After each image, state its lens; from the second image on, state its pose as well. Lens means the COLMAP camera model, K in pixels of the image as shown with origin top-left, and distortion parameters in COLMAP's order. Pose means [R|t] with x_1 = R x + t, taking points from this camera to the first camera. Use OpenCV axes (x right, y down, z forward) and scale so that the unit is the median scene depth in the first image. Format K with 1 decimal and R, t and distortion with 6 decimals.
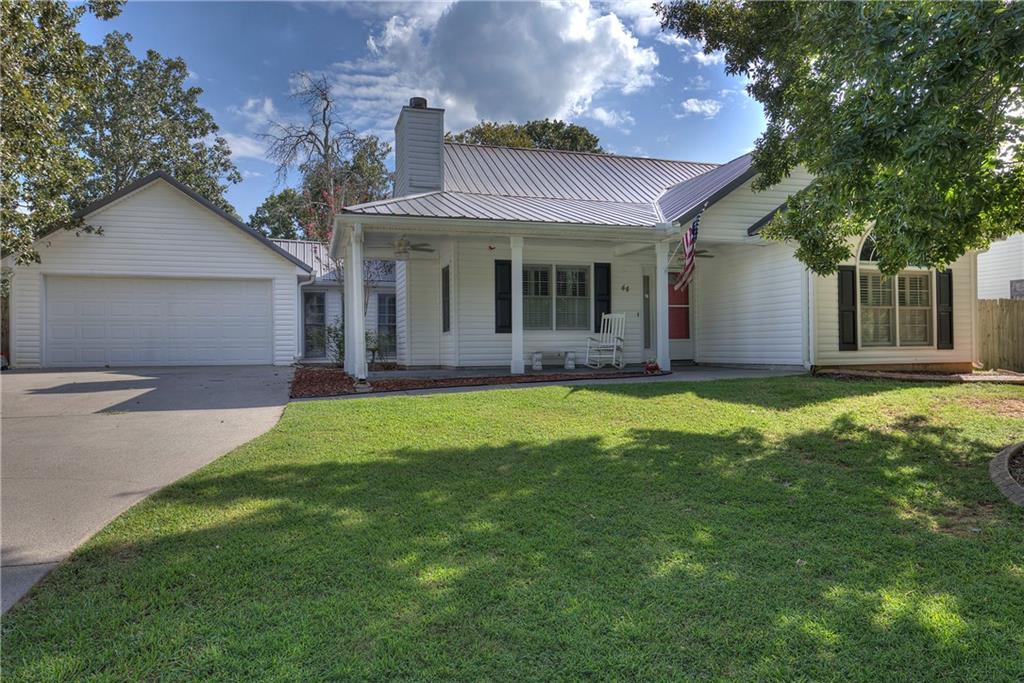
lens RADIAL K [[670.5, 0, 508.7], [0, 670.5, 341.4], [0, 0, 1]] dist [0.035821, -0.026640]
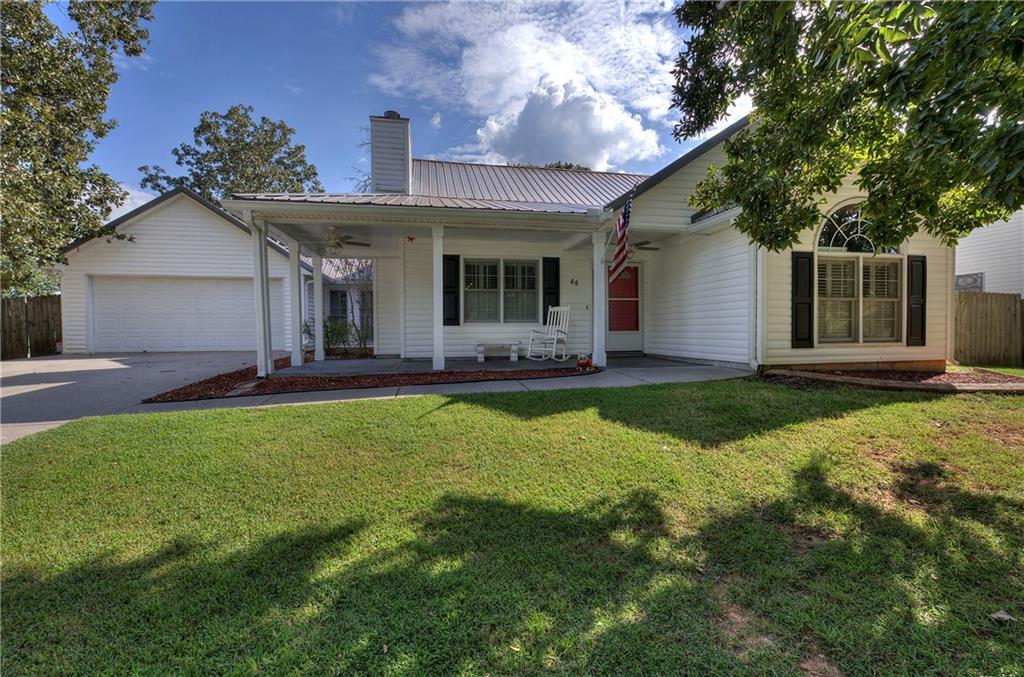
lens RADIAL K [[444.3, 0, 507.4], [0, 444.3, 338.1], [0, 0, 1]] dist [0.001215, 0.002158]
pose [[0.994937, 0.004542, -0.100395, 0.166173], [-0.001591, 0.999565, 0.029456, -0.015032], [0.100485, -0.029147, 0.994512, 0.359985]]
